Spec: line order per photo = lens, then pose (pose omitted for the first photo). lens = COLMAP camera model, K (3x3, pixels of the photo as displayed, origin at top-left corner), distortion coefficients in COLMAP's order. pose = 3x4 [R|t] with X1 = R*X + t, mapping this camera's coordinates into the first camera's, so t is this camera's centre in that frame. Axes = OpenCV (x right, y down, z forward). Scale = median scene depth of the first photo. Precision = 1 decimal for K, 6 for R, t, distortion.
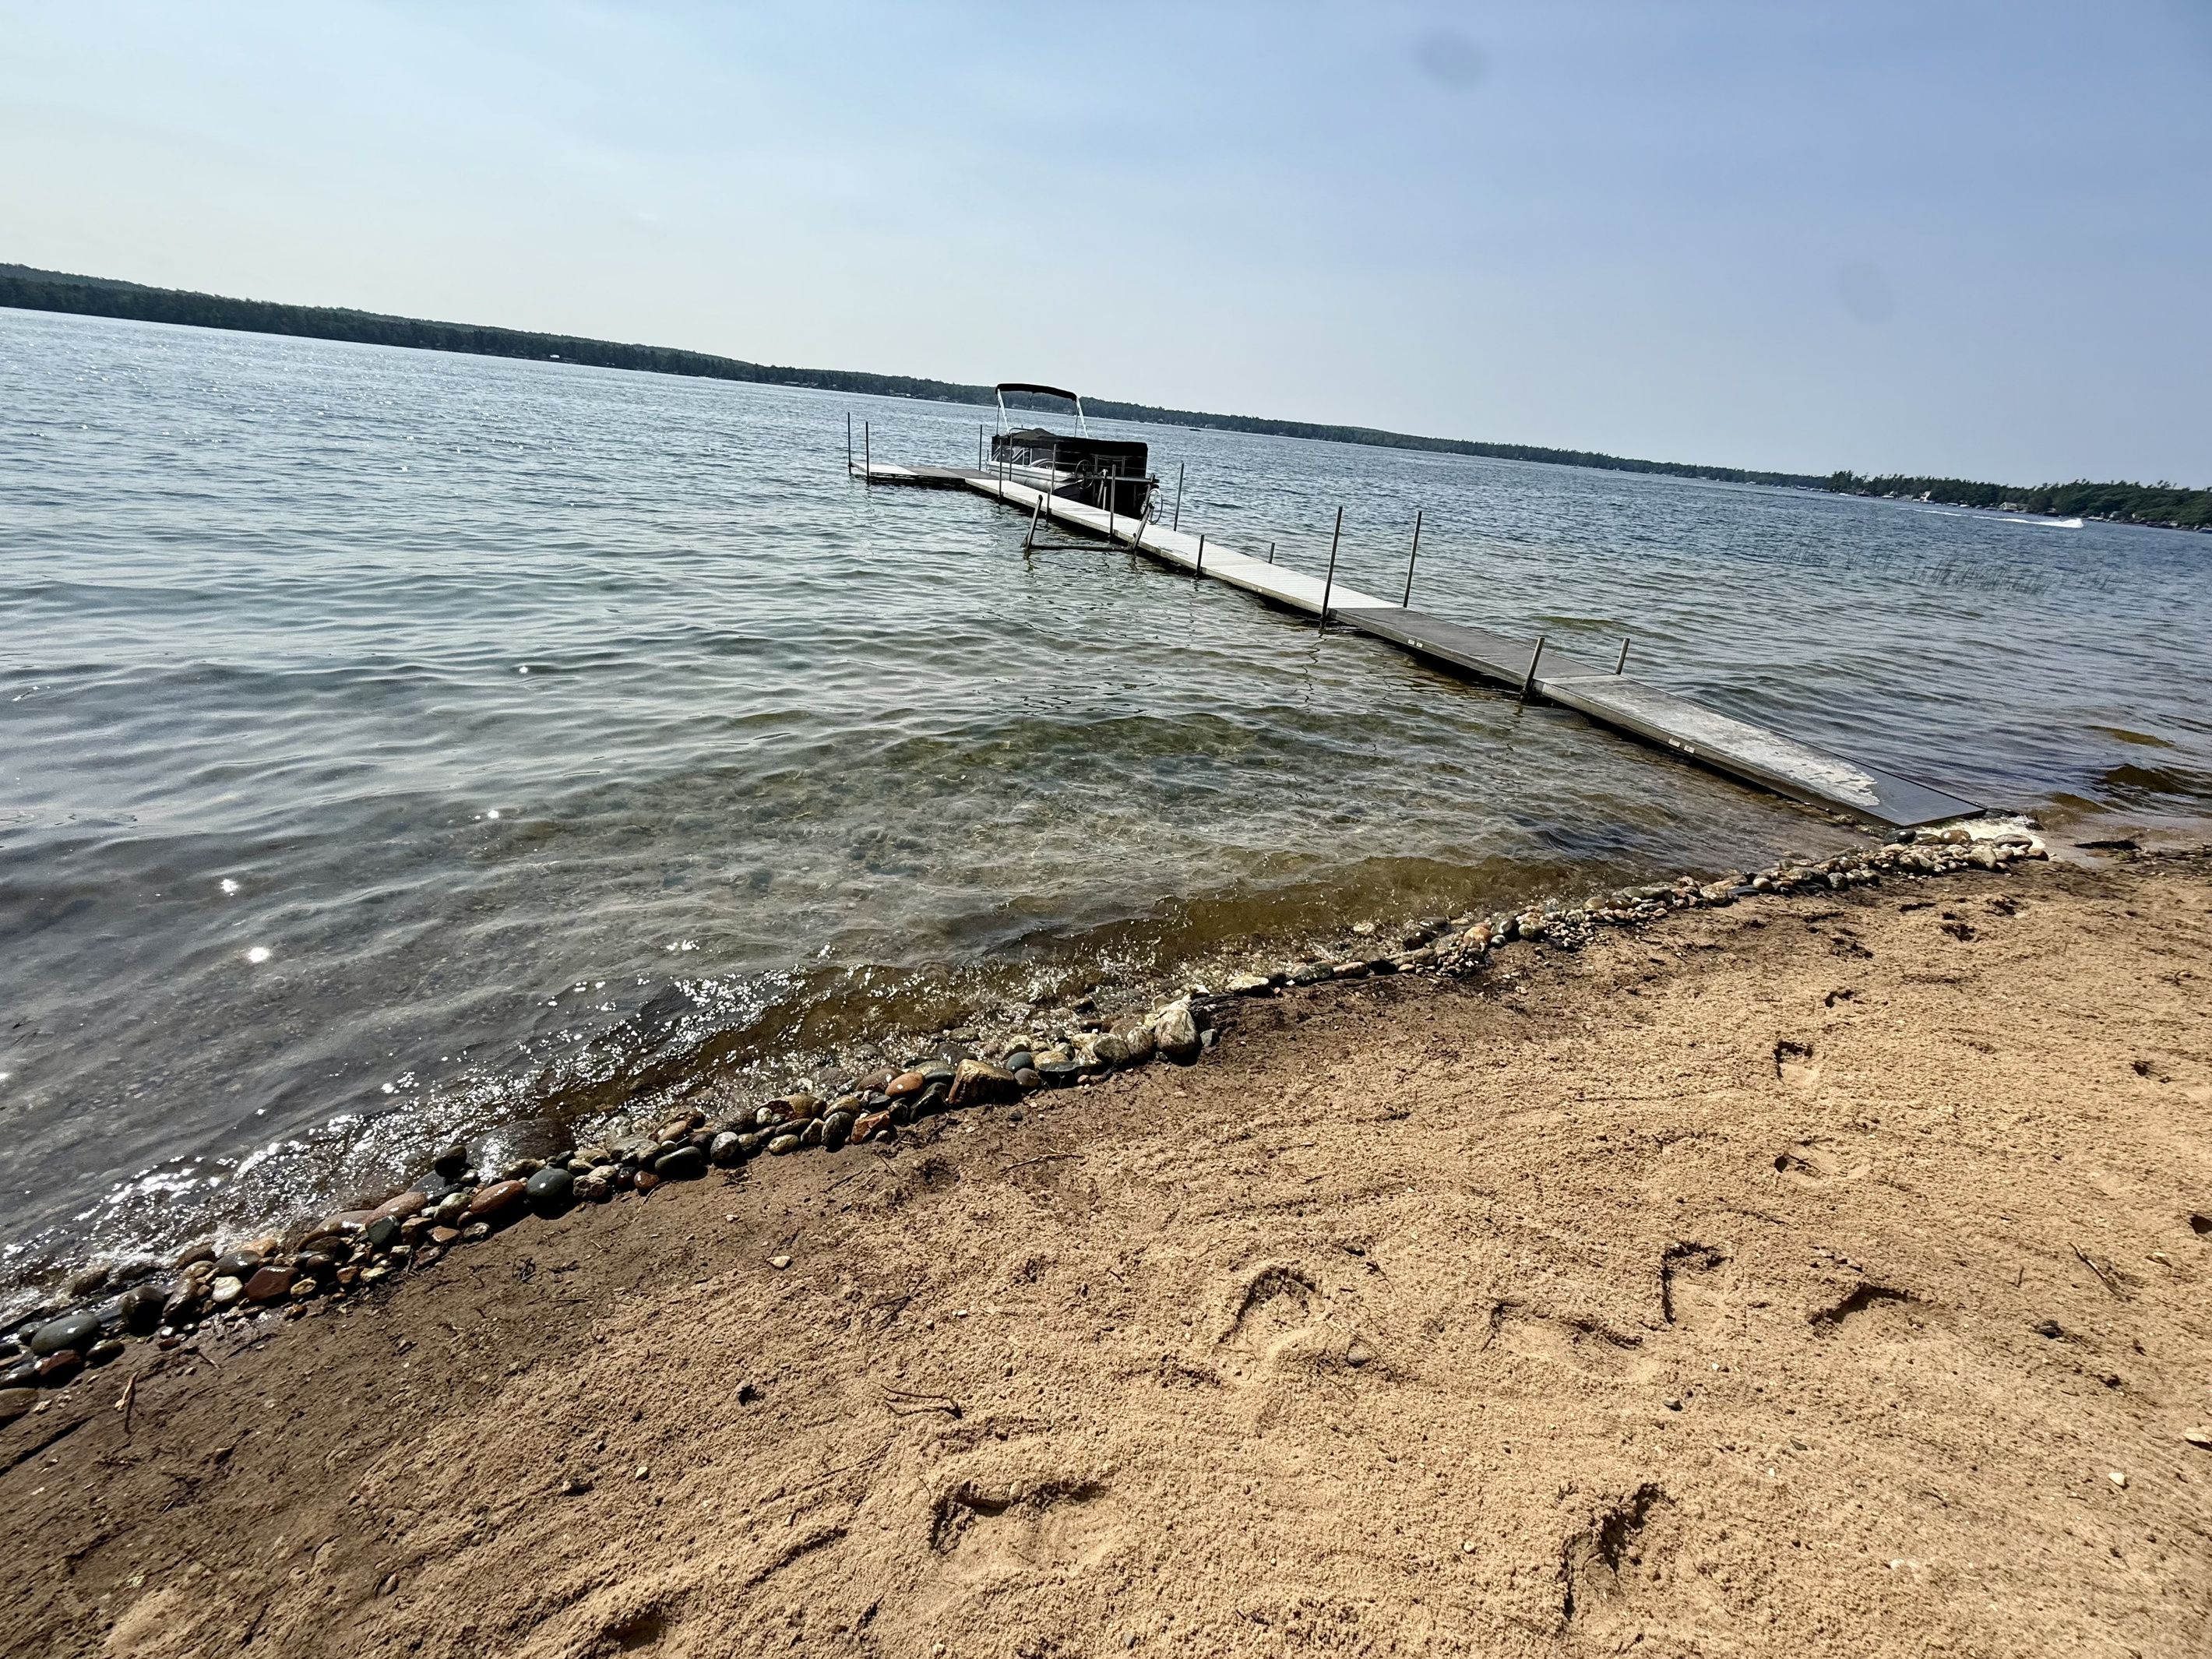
lens RADIAL K [[860.7, 0, 1106.0], [0, 860.7, 829.5], [0, 0, 1]] dist [-0.002858, 0.000063]
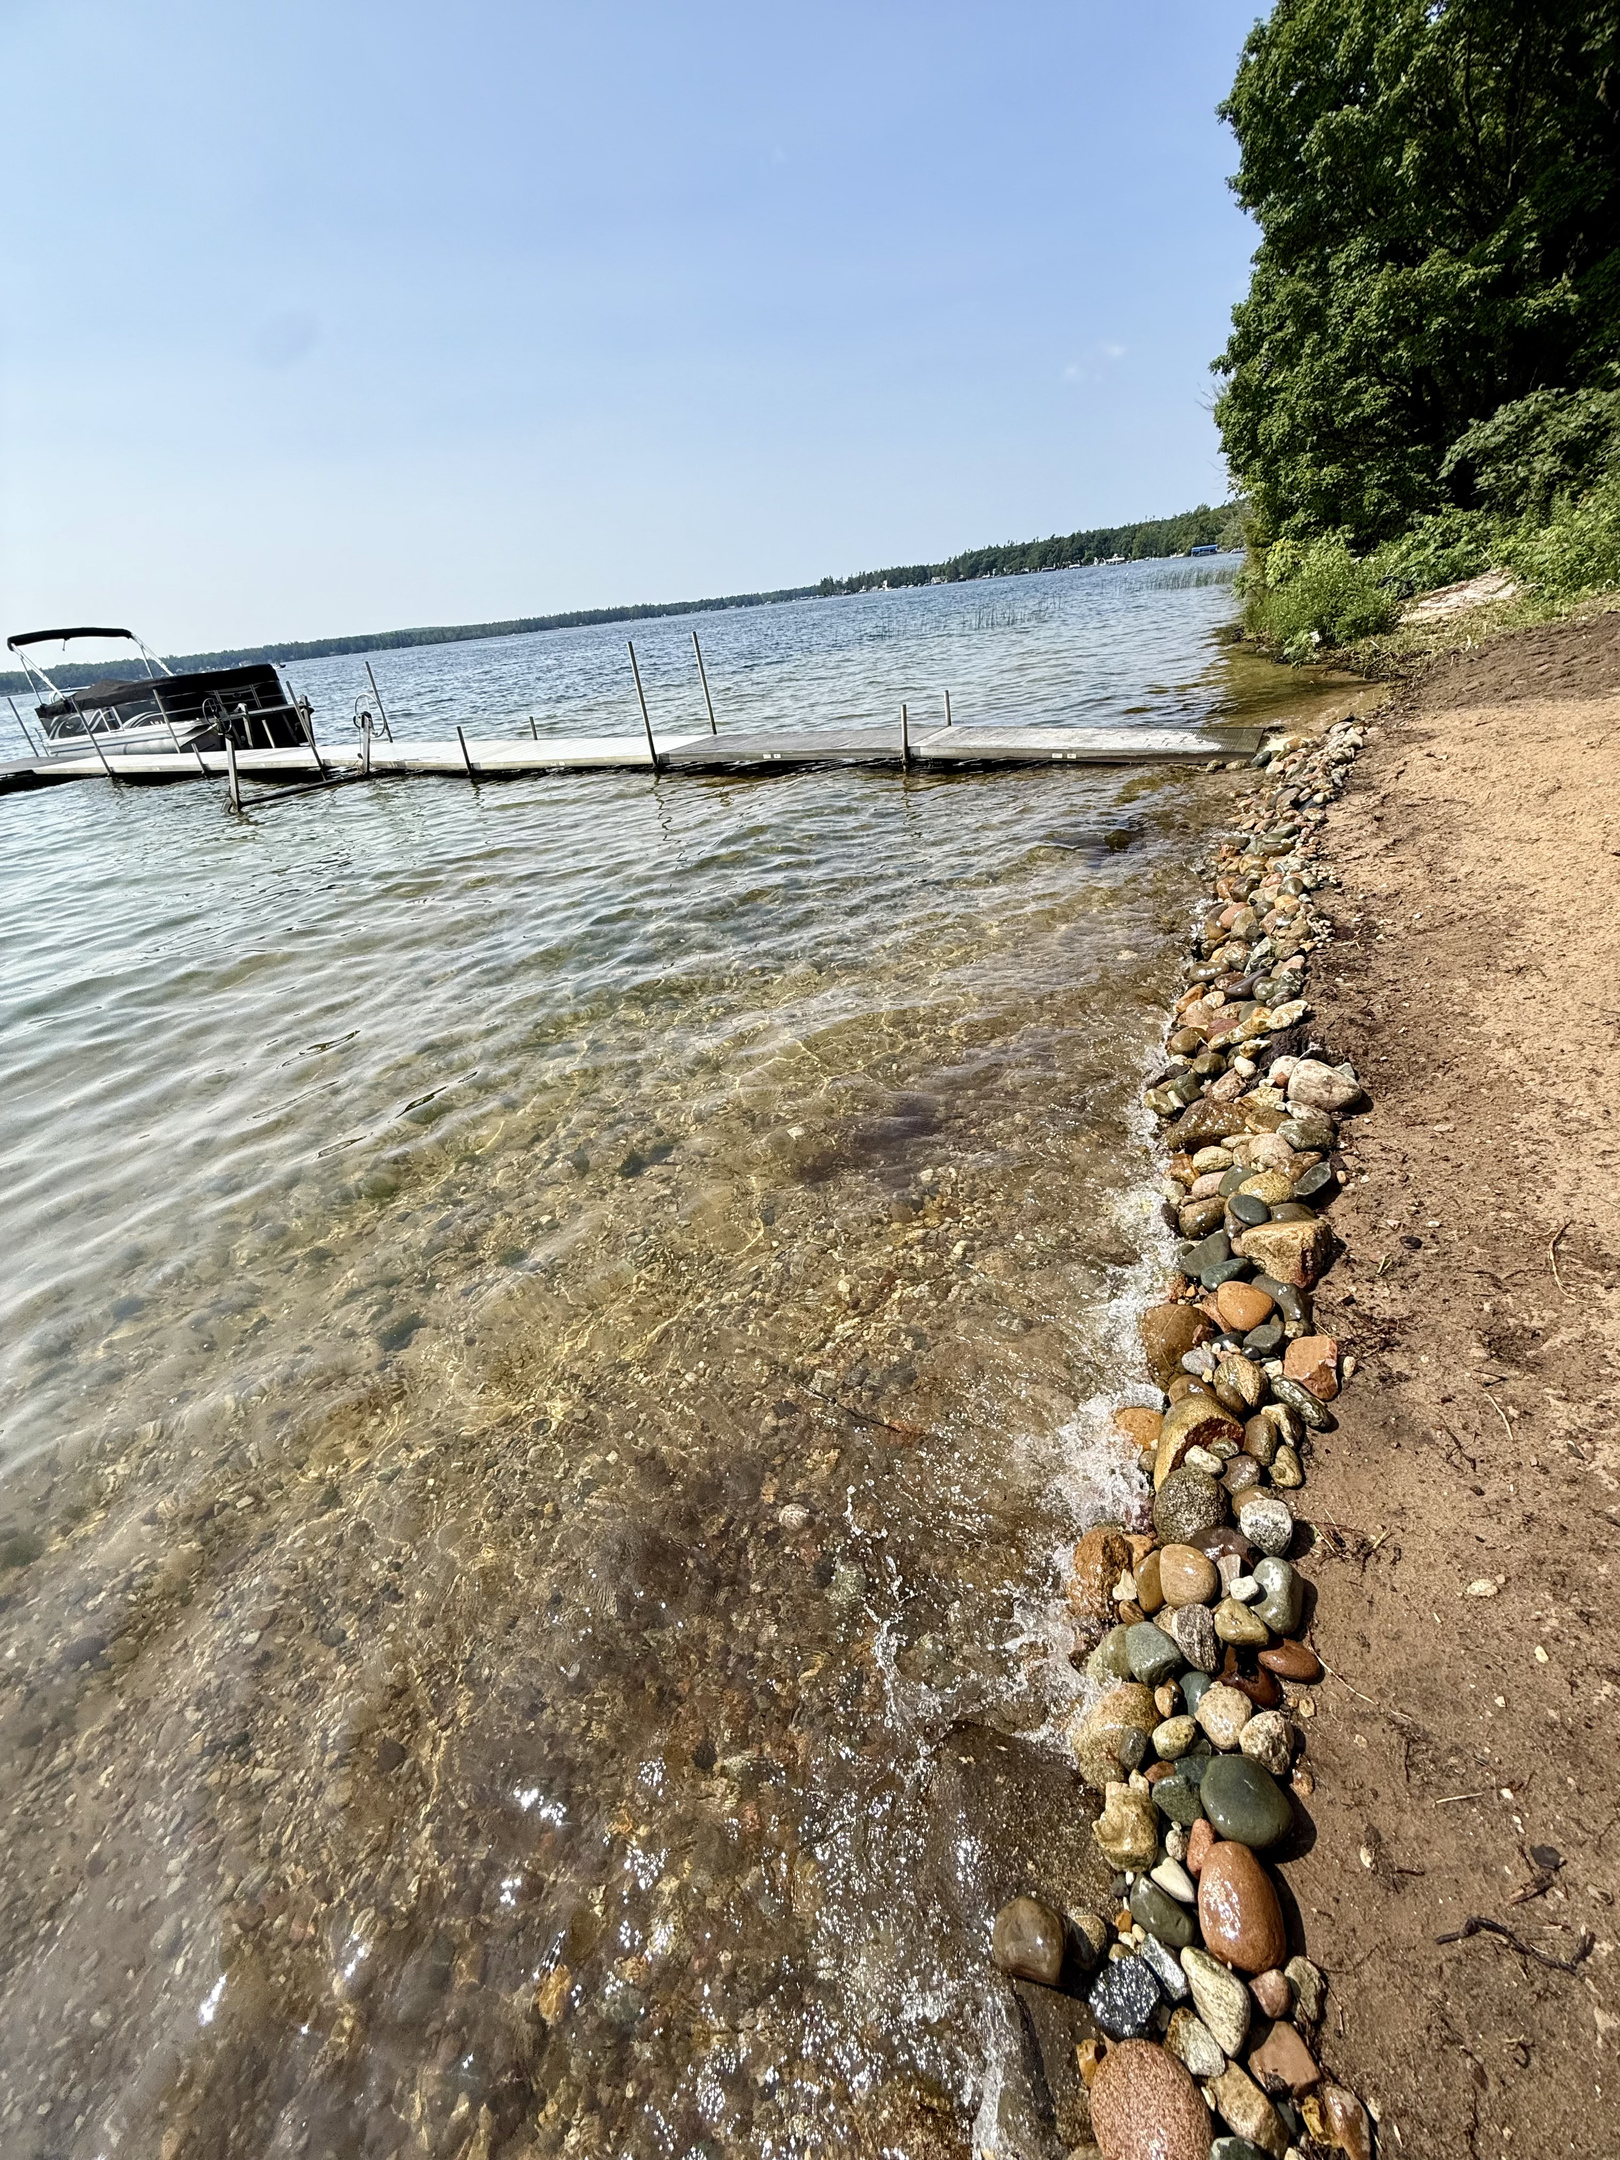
lens RADIAL K [[840.4, 0, 810.0], [0, 840.4, 1080.0], [0, 0, 1]] dist [-0.002858, 0.000063]
pose [[0.782264, -0.447794, 0.433063, -0.080129], [0.415280, 0.893039, 0.173275, -0.014510], [-0.464334, 0.044296, 0.884552, 0.061570]]
